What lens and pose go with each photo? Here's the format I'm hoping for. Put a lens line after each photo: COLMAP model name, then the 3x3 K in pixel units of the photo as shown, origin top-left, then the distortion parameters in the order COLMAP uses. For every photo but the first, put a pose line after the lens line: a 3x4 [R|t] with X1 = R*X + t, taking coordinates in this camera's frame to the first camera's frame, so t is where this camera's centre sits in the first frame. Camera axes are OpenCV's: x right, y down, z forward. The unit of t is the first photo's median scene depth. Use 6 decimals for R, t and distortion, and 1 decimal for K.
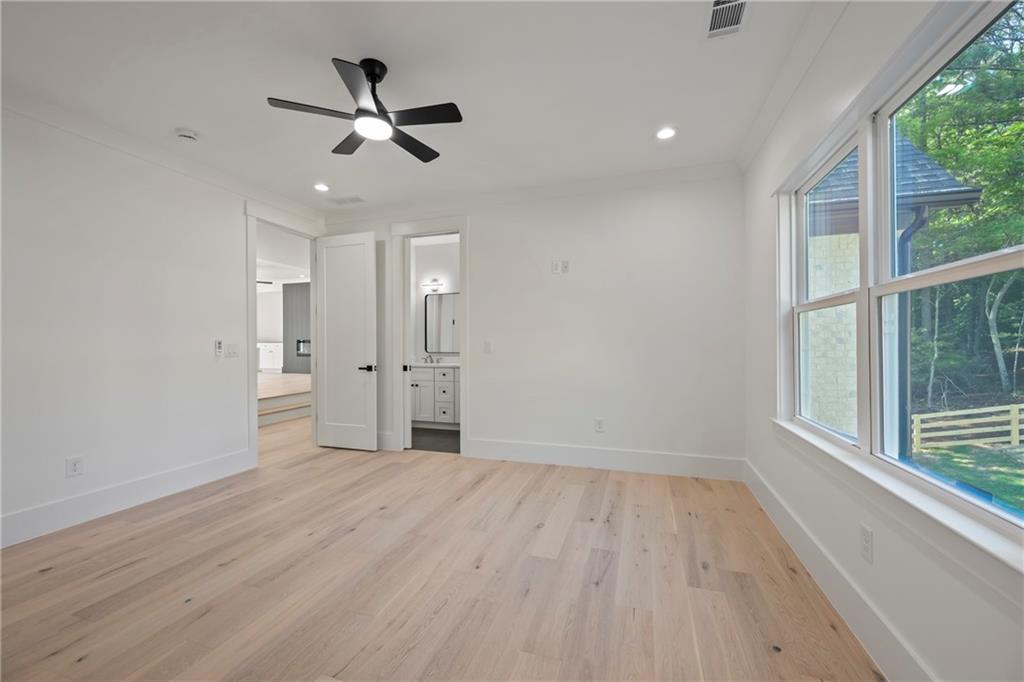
lens RADIAL K [[405.9, 0, 512.2], [0, 405.9, 339.6], [0, 0, 1]] dist [-0.003859, -0.000004]
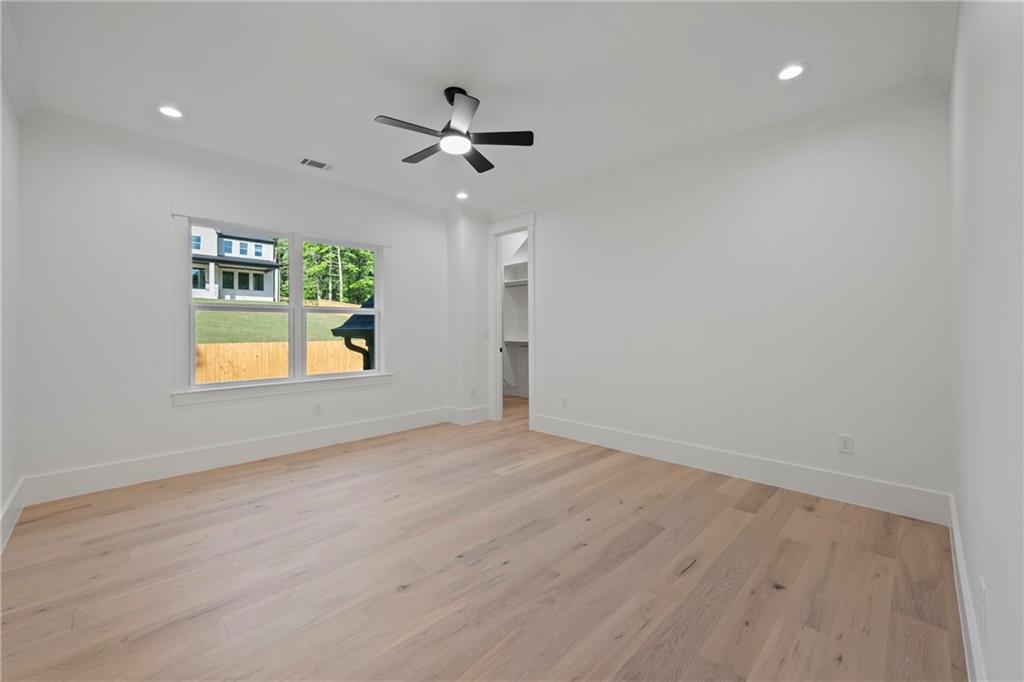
lens RADIAL K [[405.9, 0, 510.4], [0, 405.9, 336.9], [0, 0, 1]] dist [-0.003859, -0.000004]
pose [[-0.892786, 0.002874, 0.450472, -0.912961], [0.004364, 0.999988, 0.002268, 0.023599], [-0.450460, 0.003990, -0.892788, 1.797057]]
